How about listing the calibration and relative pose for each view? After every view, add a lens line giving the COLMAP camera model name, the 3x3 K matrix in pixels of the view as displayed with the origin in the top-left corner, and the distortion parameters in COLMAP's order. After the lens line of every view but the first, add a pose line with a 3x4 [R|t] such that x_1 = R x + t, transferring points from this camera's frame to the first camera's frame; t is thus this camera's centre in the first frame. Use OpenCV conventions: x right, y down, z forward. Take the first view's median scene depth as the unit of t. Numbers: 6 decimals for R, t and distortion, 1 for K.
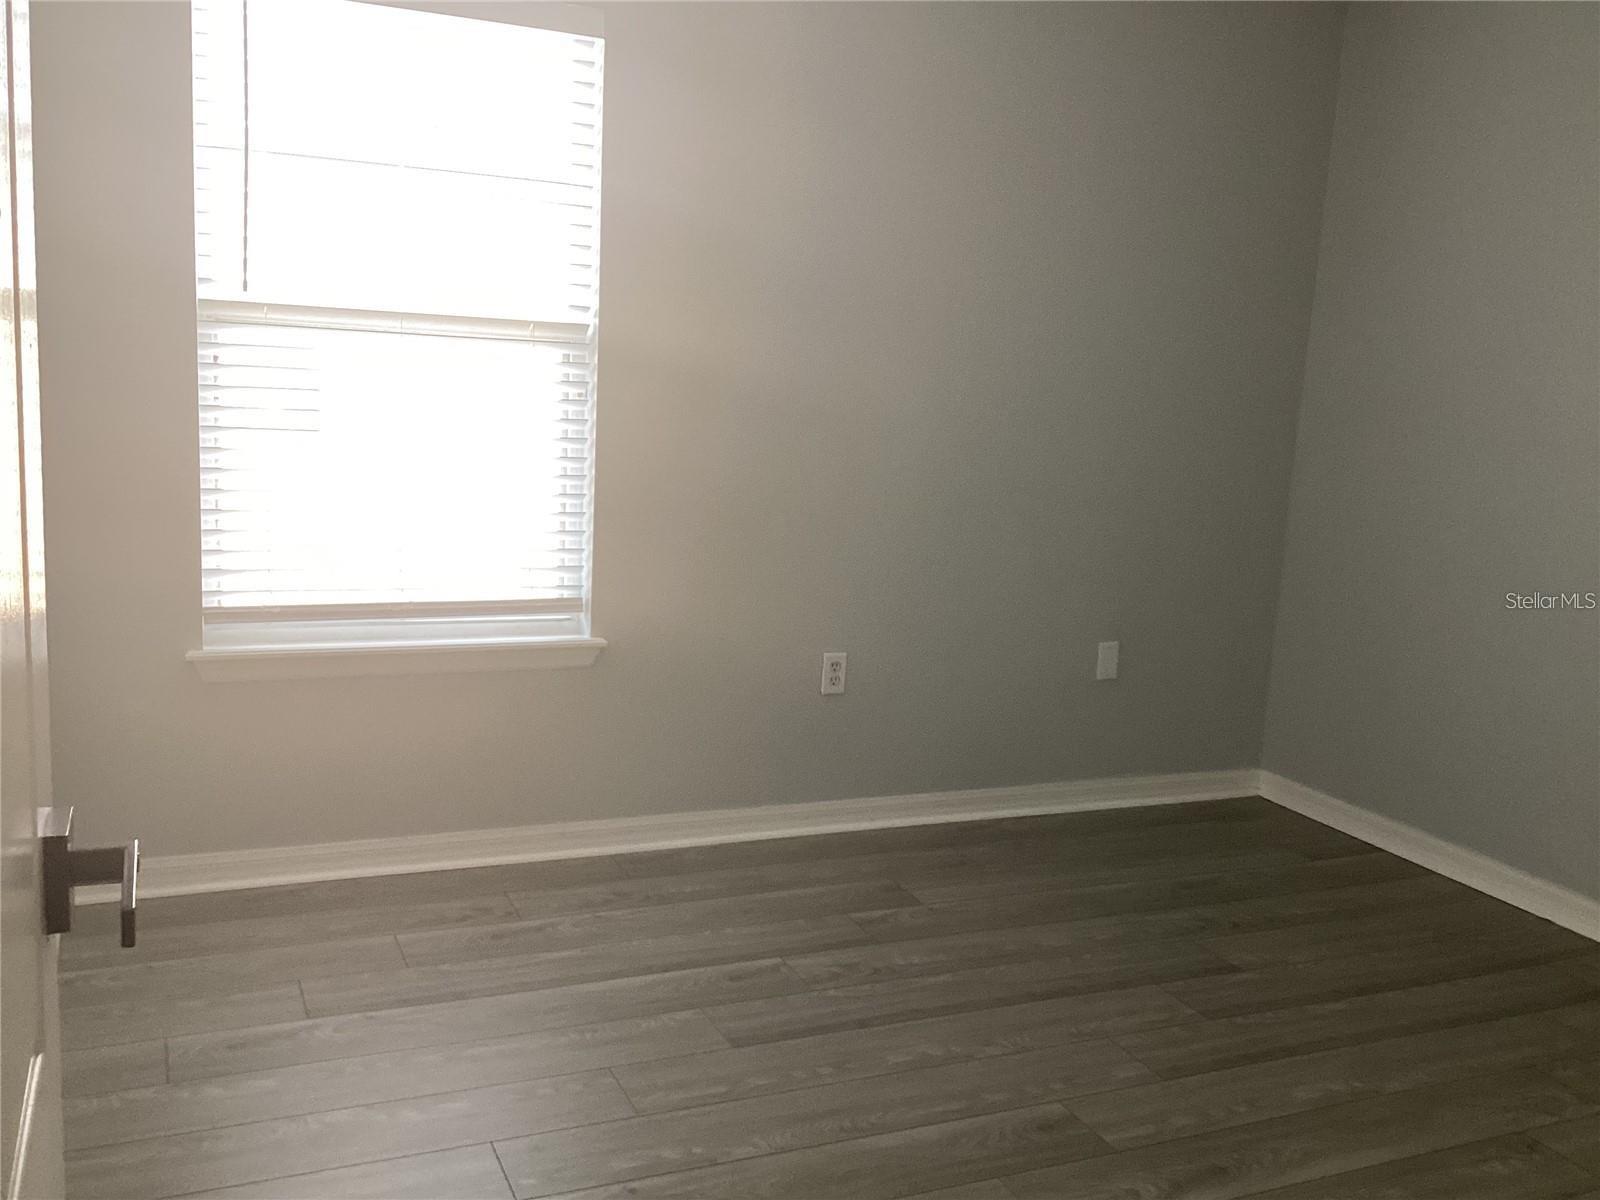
lens RADIAL K [[1438.0, 0, 803.4], [0, 1438.0, 600.7], [0, 0, 1]] dist [0.105119, -0.173113]
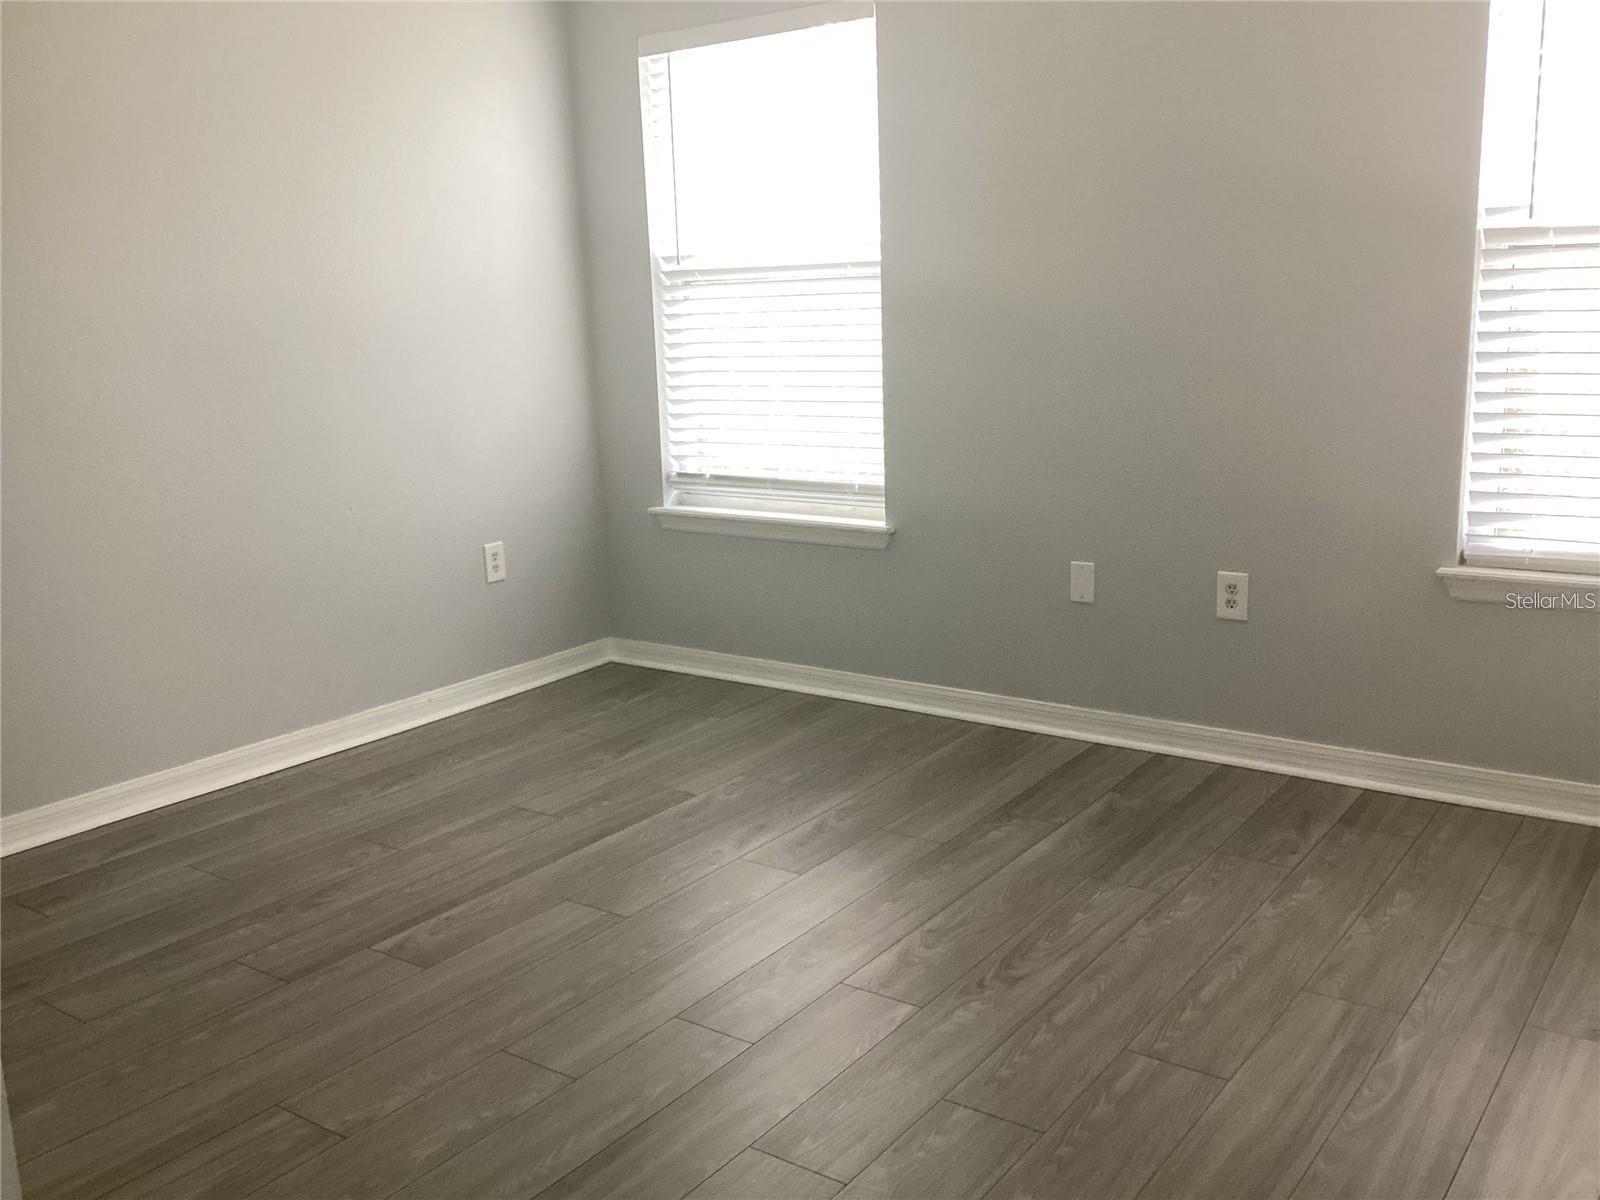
lens RADIAL K [[1401.5, 0, 796.7], [0, 1401.5, 600.3], [0, 0, 1]] dist [0.005874, -0.163870]
pose [[0.484183, 0.116875, -0.867126, 0.842347], [-0.070928, 0.993020, 0.094239, -0.015530], [0.872087, 0.015875, 0.489093, 0.381232]]
